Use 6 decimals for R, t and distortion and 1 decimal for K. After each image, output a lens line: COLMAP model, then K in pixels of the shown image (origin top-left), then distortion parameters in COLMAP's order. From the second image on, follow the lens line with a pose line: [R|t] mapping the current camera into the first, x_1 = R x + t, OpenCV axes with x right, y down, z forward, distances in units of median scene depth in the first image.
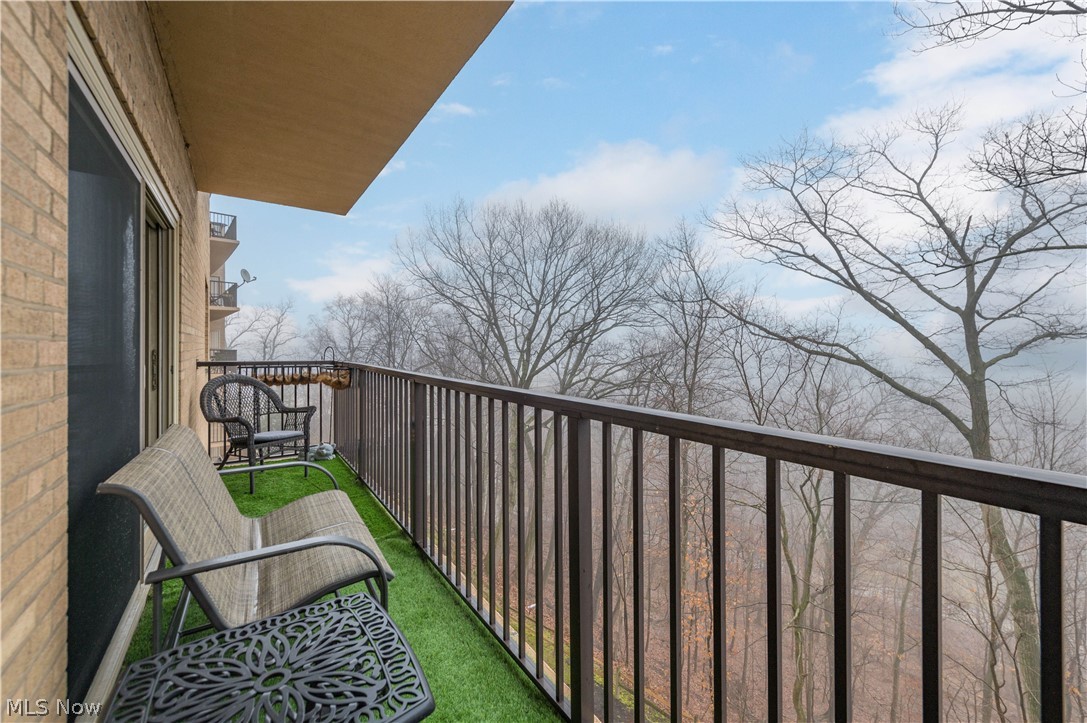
lens RADIAL K [[435.3, 0, 568.2], [0, 435.3, 341.2], [0, 0, 1]] dist [0.015392, -0.003814]
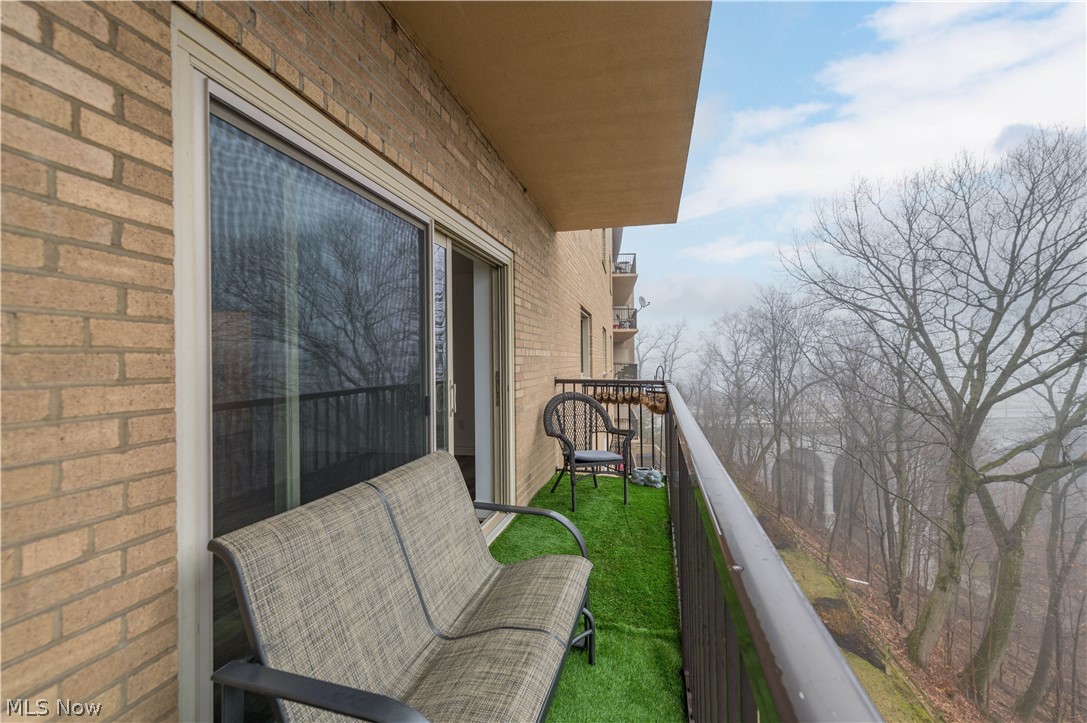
lens RADIAL K [[435.3, 0, 550.2], [0, 435.3, 356.4], [0, 0, 1]] dist [0.015392, -0.003814]
pose [[0.642457, -0.011546, -0.766235, 0.002903], [0.014816, 0.999887, -0.002644, -0.001197], [0.766178, -0.009654, 0.642555, 0.029923]]
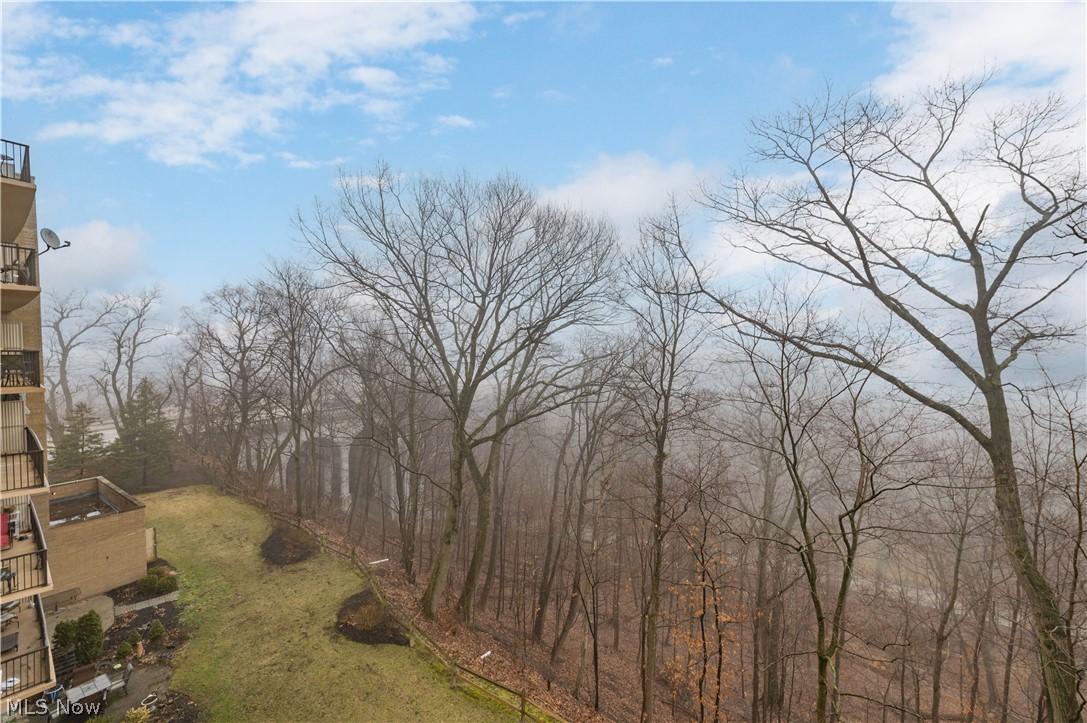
lens RADIAL K [[435.3, 0, 568.8], [0, 435.3, 360.5], [0, 0, 1]] dist [0.015392, -0.003814]
pose [[0.984773, -0.003060, 0.173818, -0.052133], [-0.004552, 0.999049, 0.043374, 0.001351], [-0.173786, -0.043505, 0.983822, 0.125299]]
